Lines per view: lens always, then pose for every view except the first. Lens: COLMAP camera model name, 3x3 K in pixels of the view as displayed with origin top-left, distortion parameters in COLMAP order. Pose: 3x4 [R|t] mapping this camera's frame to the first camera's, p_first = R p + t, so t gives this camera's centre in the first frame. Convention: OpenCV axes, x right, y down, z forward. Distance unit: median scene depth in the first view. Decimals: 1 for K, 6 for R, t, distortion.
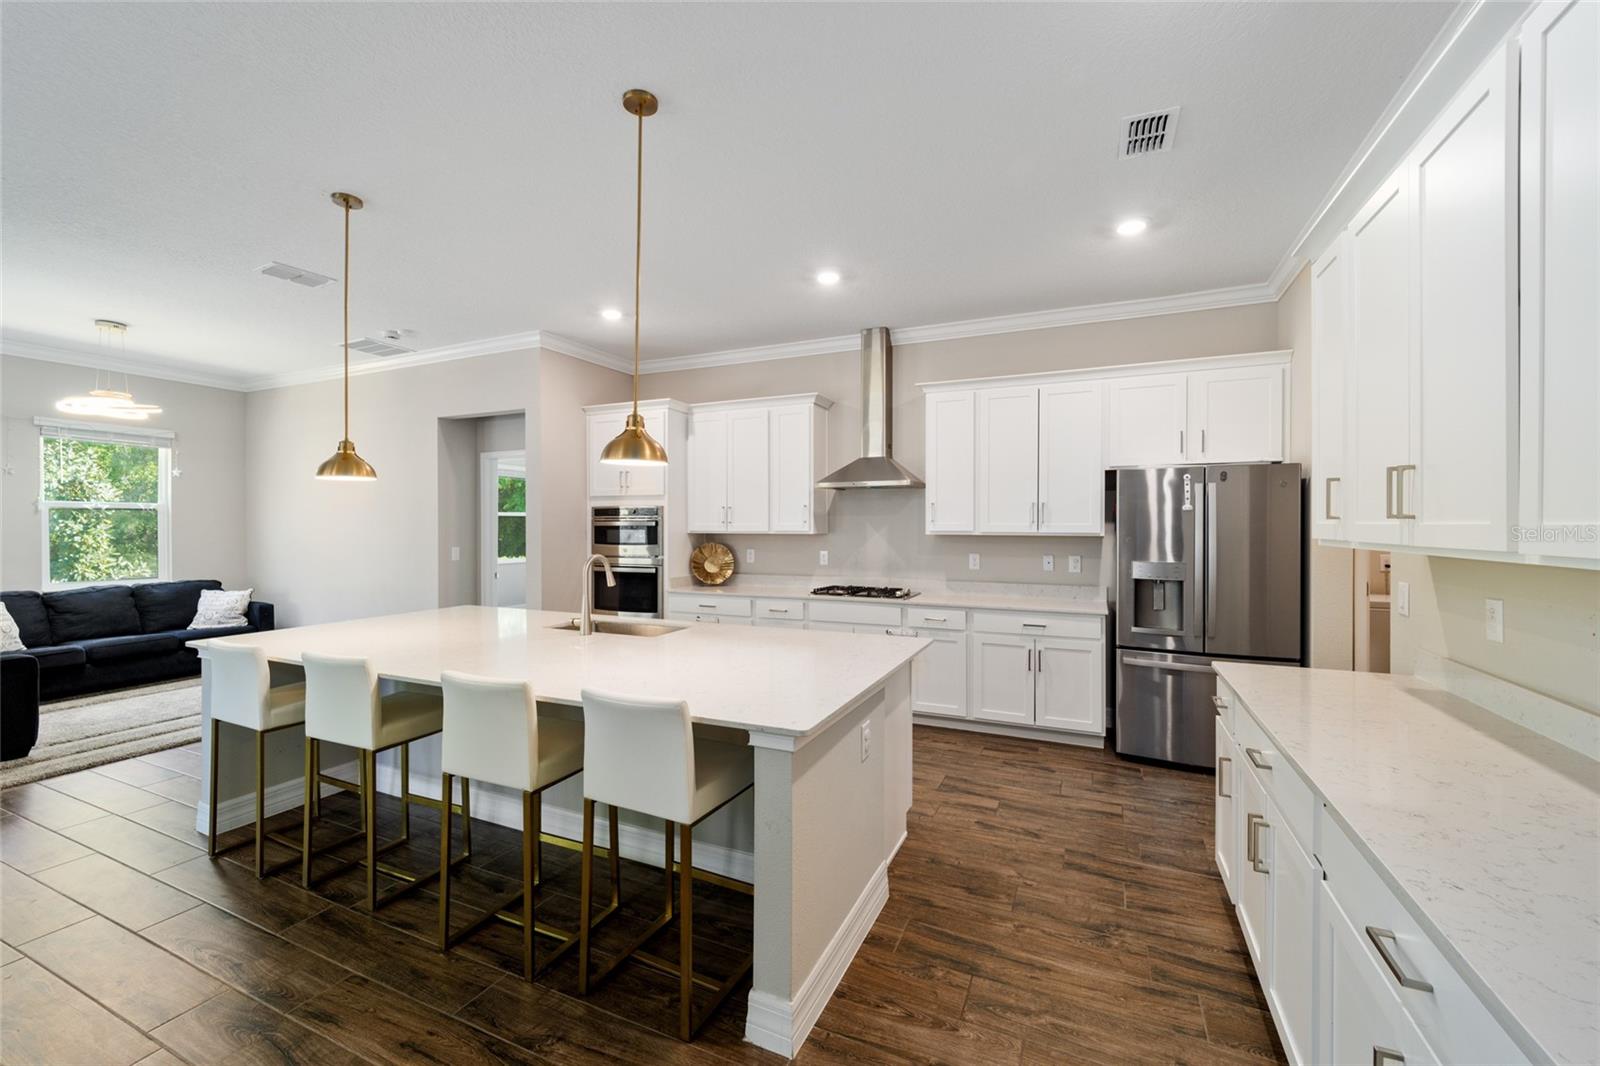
lens RADIAL K [[637.1, 0, 781.0], [0, 637.1, 523.1], [0, 0, 1]] dist [-0.002592, -0.000542]
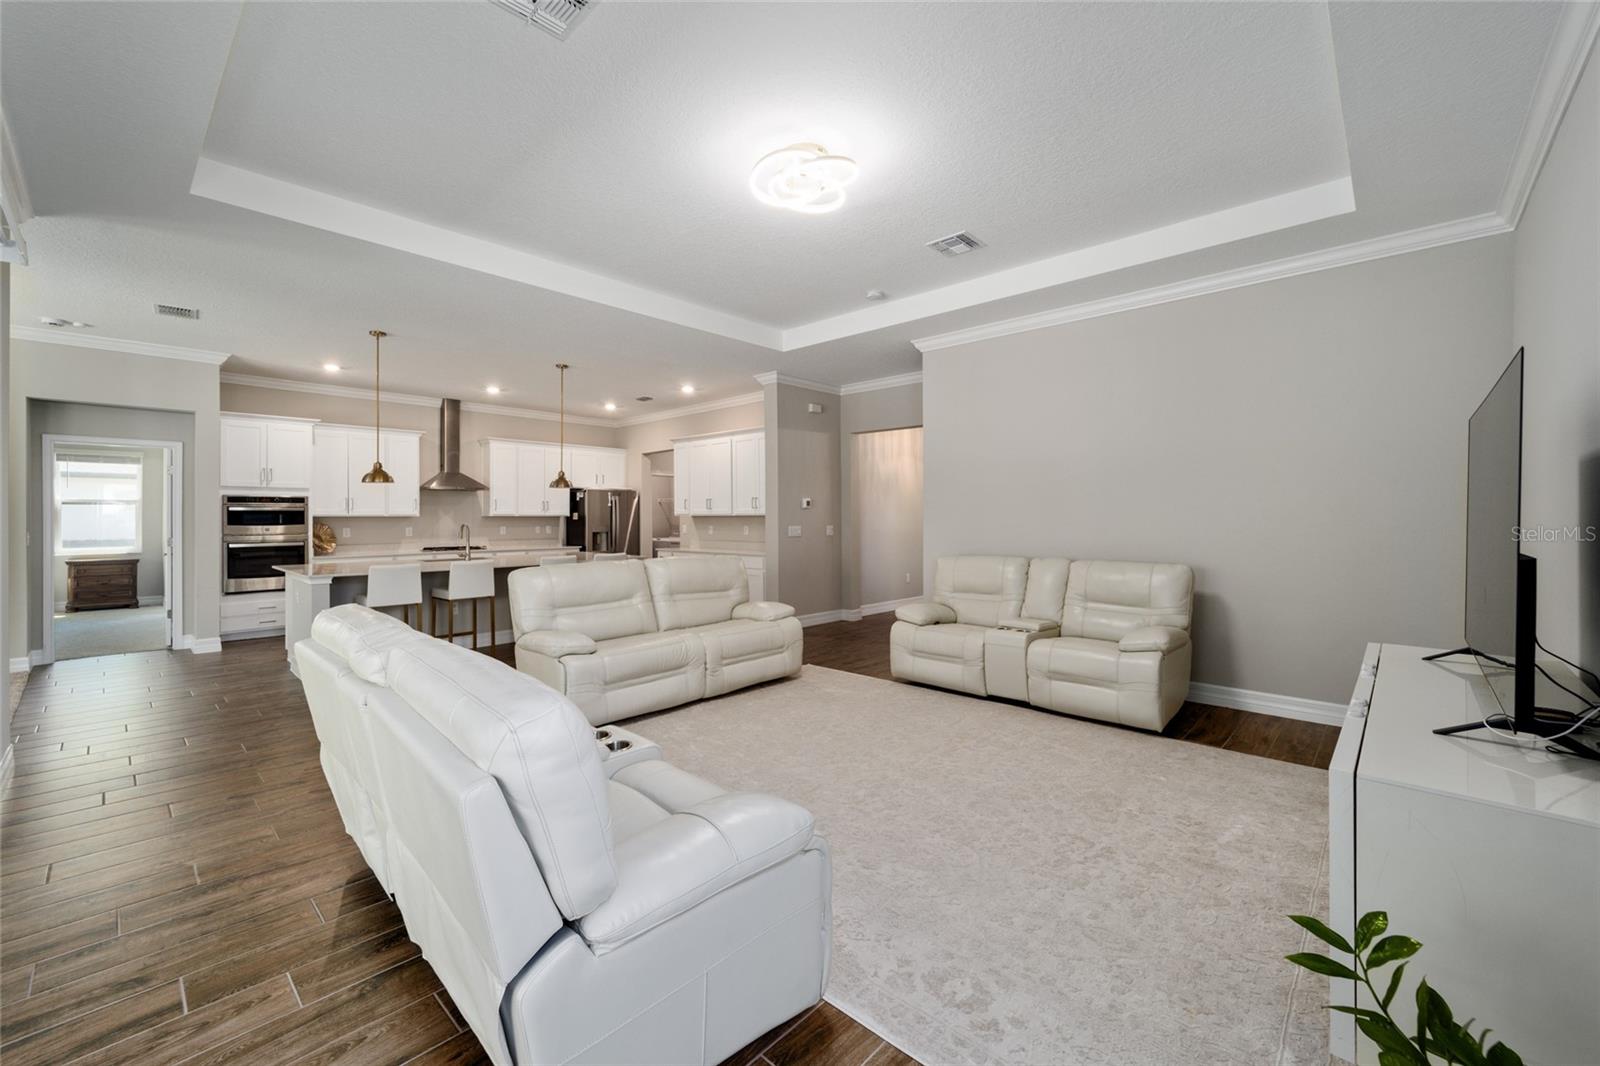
lens RADIAL K [[637.1, 0, 786.9], [0, 637.1, 525.2], [0, 0, 1]] dist [-0.002592, -0.000542]
pose [[0.336340, -0.015074, 0.941620, -1.186447], [-0.003005, 0.999850, 0.017080, 0.009006], [-0.941736, -0.008574, 0.336244, -0.452228]]
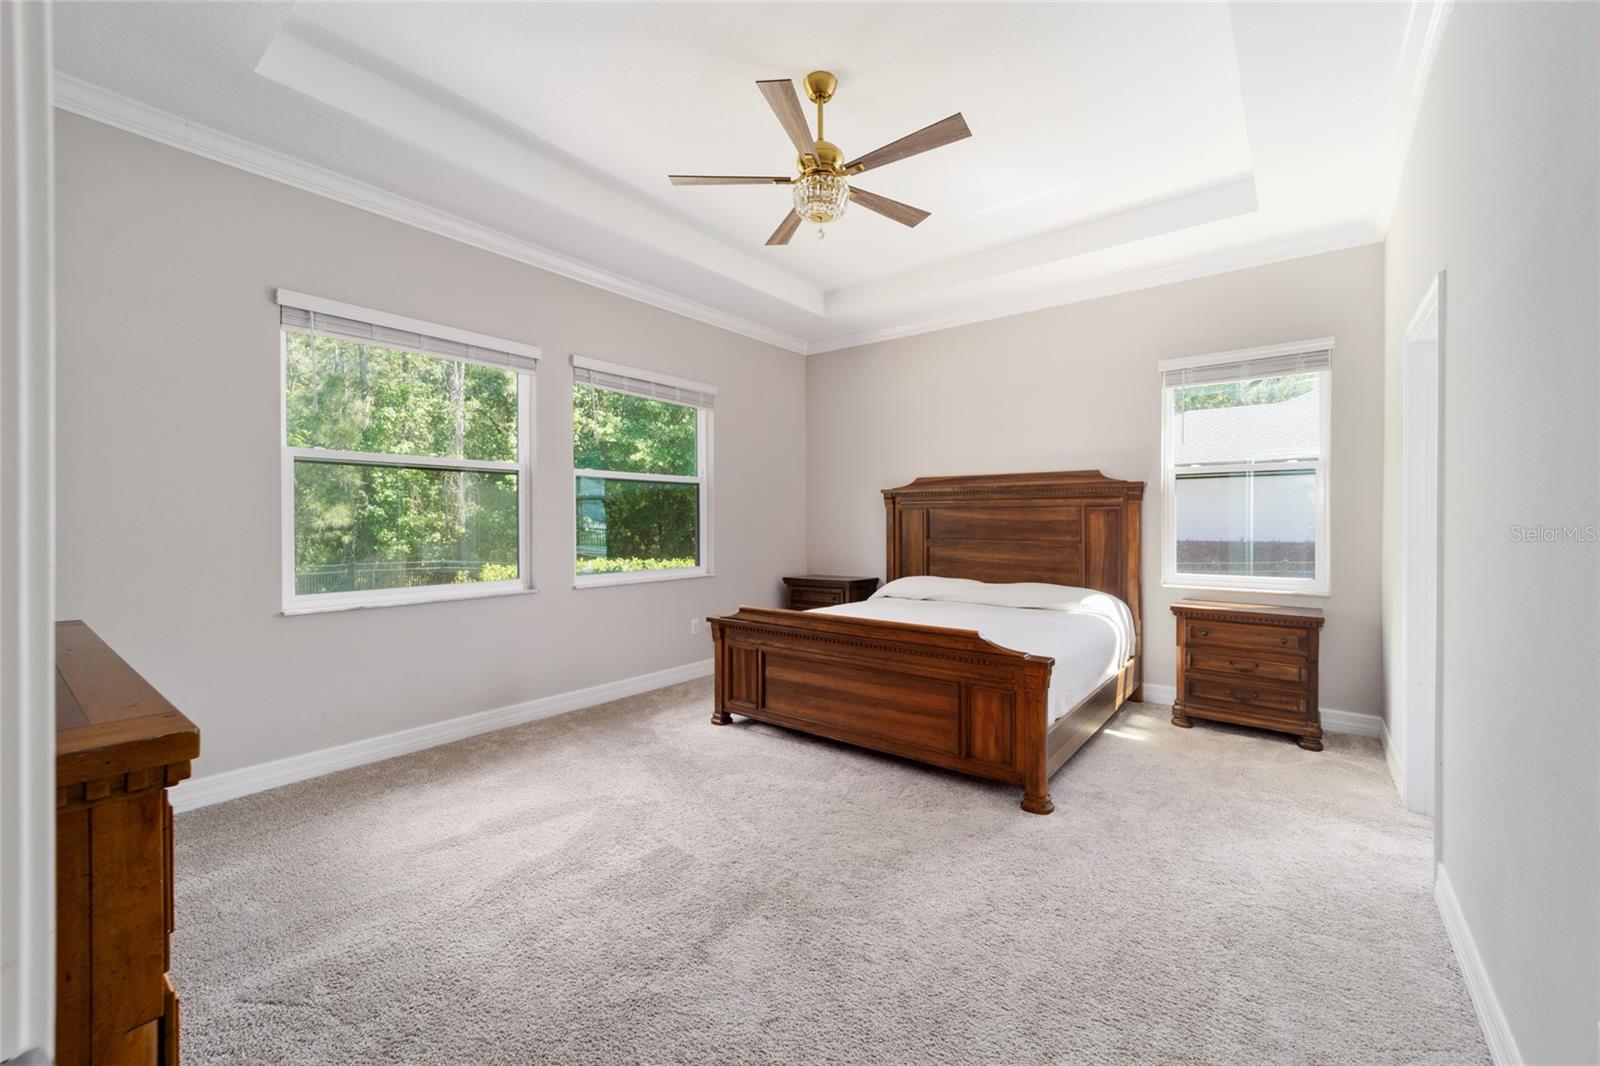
lens RADIAL K [[637.1, 0, 791.7], [0, 637.1, 528.2], [0, 0, 1]] dist [-0.002592, -0.000542]
pose [[0.964707, -0.008241, -0.263196, -0.438523], [0.012642, 0.999807, 0.015031, 0.033058], [0.263021, -0.017828, 0.964625, 1.167838]]
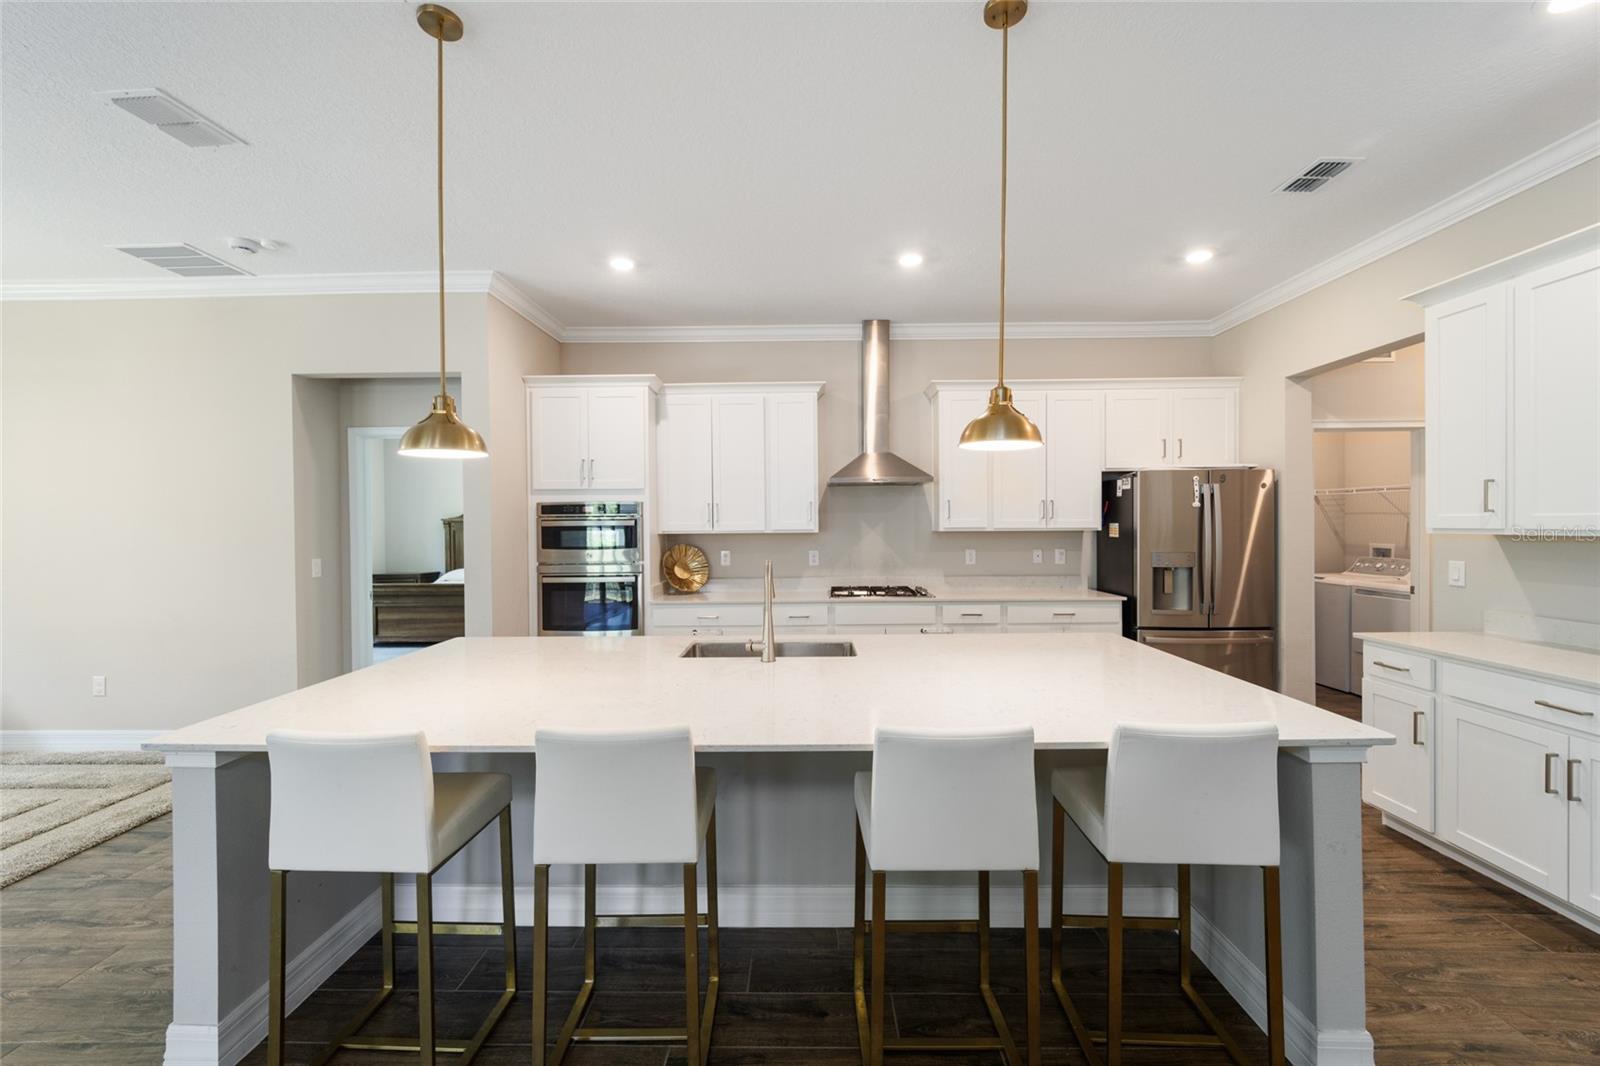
lens RADIAL K [[637.1, 0, 804.4], [0, 637.1, 528.0], [0, 0, 1]] dist [-0.002592, -0.000542]
pose [[0.918773, -0.010861, 0.394637, -0.338720], [0.007531, 0.999922, 0.009987, 0.000874], [-0.394715, -0.006204, 0.918783, 0.148116]]
